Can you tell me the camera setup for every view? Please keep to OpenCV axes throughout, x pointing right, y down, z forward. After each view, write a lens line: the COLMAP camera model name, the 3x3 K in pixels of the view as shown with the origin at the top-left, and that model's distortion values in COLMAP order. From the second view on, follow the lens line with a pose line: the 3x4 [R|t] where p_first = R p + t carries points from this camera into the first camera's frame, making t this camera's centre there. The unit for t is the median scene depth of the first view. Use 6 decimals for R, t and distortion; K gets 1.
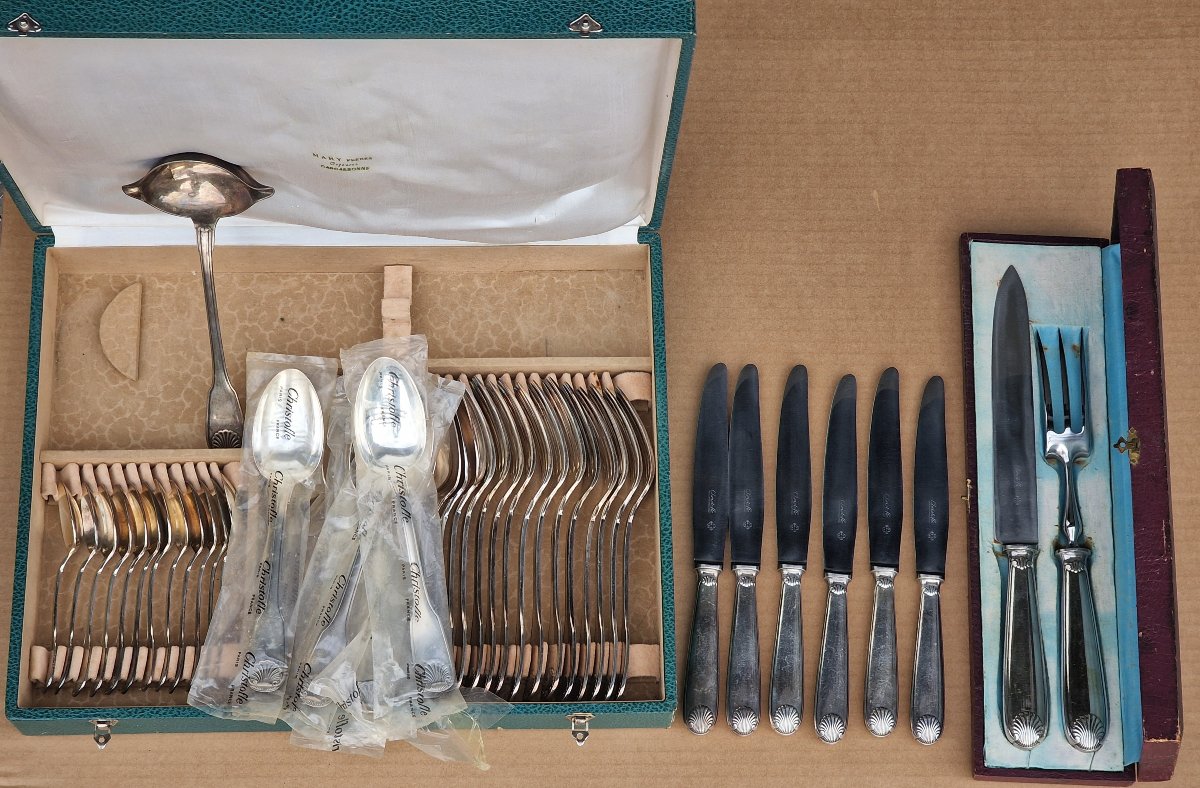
lens RADIAL K [[4072.3, 0, 600.0], [0, 4072.3, 394.0], [0, 0, 1]] dist [-0.934612, 12.884619]
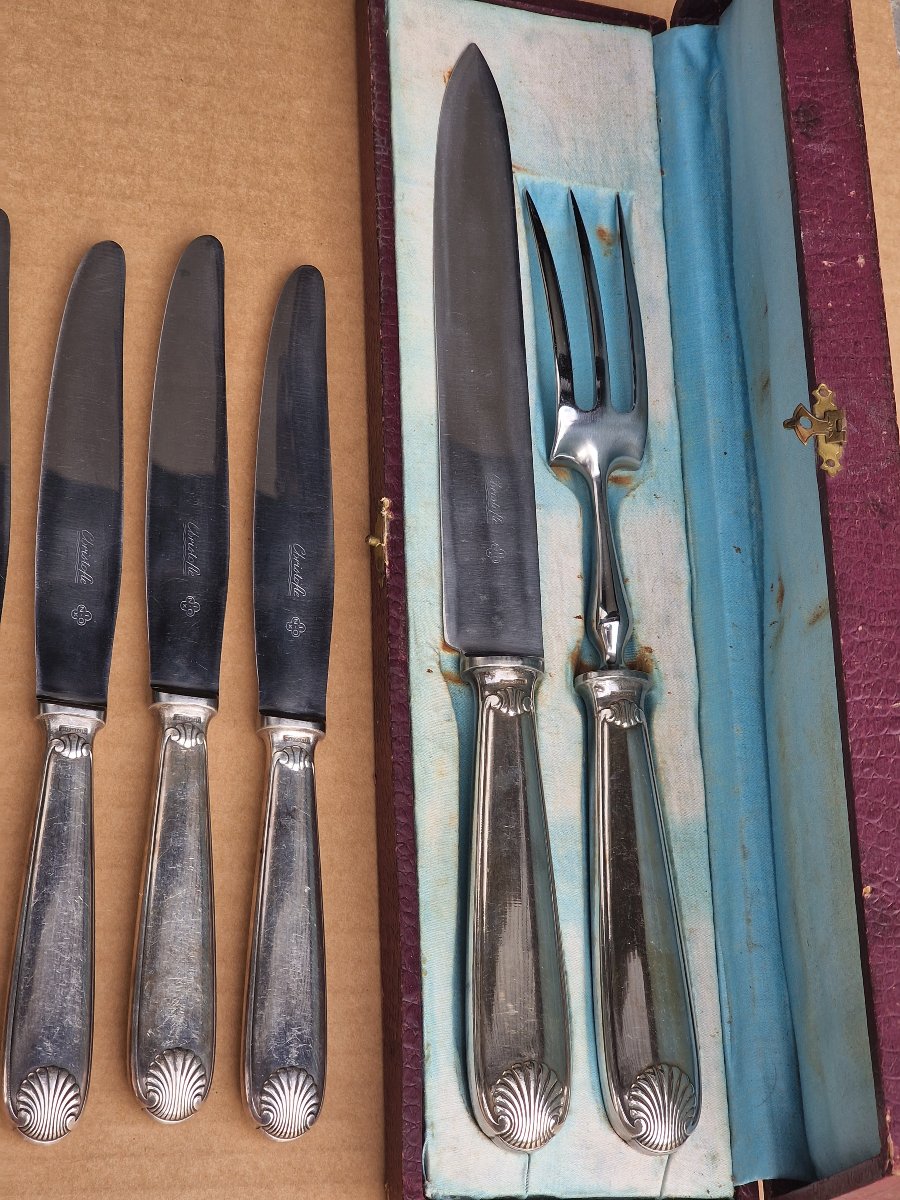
lens RADIAL K [[2413.4, 0, 450.0], [0, 2413.4, 600.0], [0, 0, 1]] dist [-0.269581, 2.618992]
pose [[0.953551, 0.048077, 0.297371, 0.019465], [-0.048046, 0.998818, -0.007419, 0.028755], [-0.297376, -0.007213, 0.954733, 0.650891]]
